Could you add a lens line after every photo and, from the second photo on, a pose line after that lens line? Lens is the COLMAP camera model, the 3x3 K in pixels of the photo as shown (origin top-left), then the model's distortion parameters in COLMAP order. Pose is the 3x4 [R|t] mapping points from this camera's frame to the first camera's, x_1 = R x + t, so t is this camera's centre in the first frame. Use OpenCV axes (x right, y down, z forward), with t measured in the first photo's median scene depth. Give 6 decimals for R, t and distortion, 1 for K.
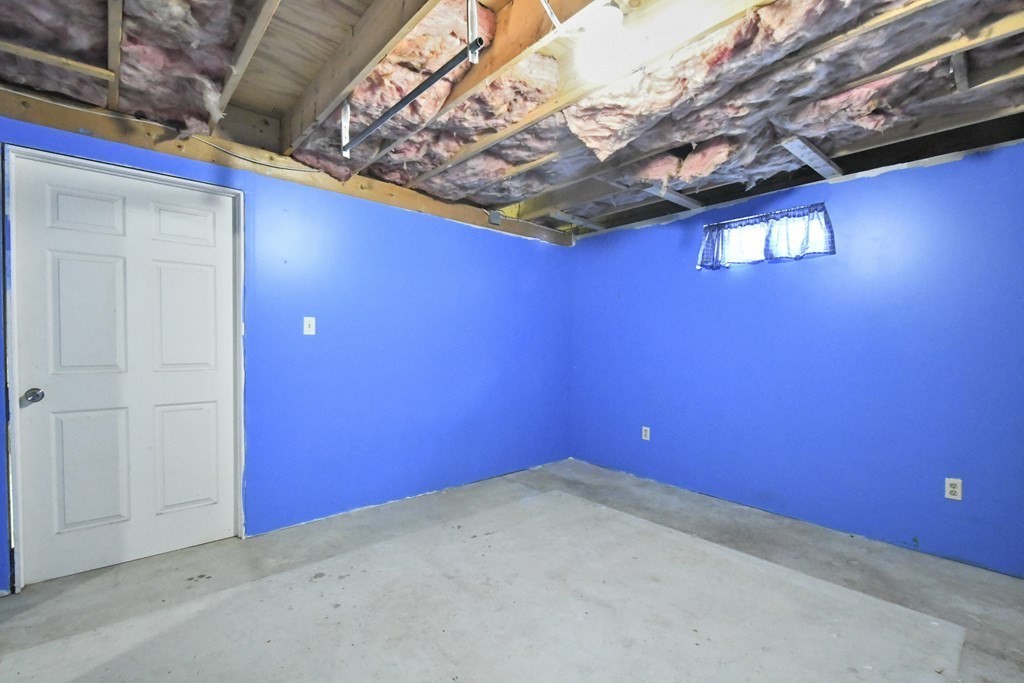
lens RADIAL K [[449.7, 0, 509.9], [0, 449.7, 342.6], [0, 0, 1]] dist [0.038054, -0.022945]
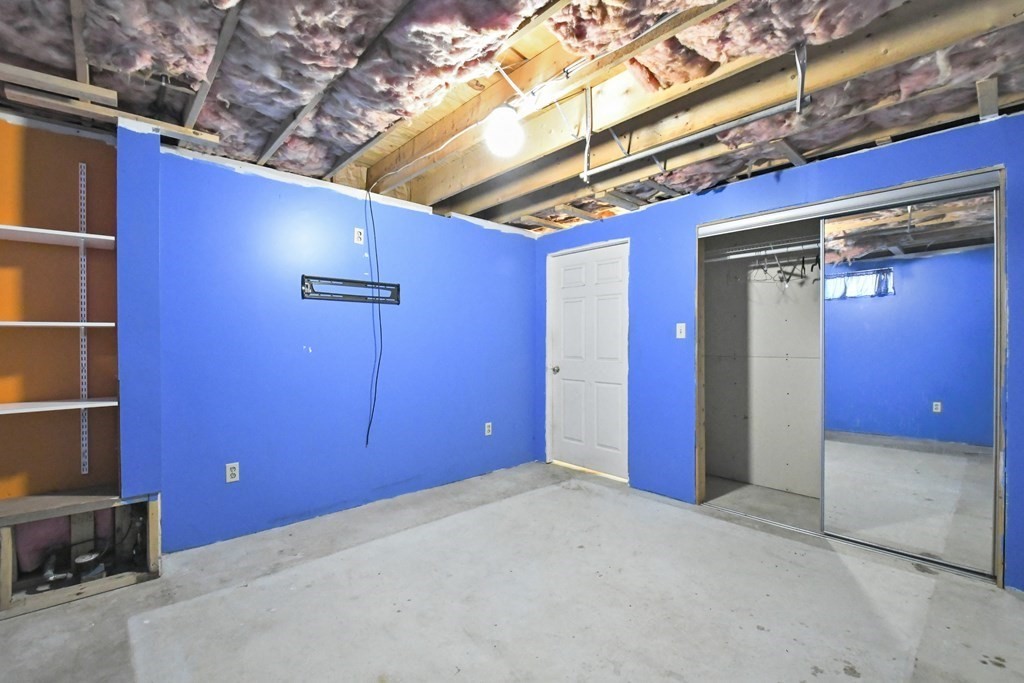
lens RADIAL K [[449.7, 0, 509.9], [0, 449.7, 342.6], [0, 0, 1]] dist [0.038054, -0.022945]
pose [[-0.999866, -0.013400, -0.009415, 0.150838], [-0.013437, 0.999902, 0.003849, -0.006744], [0.009363, 0.003975, -0.999948, 1.895611]]
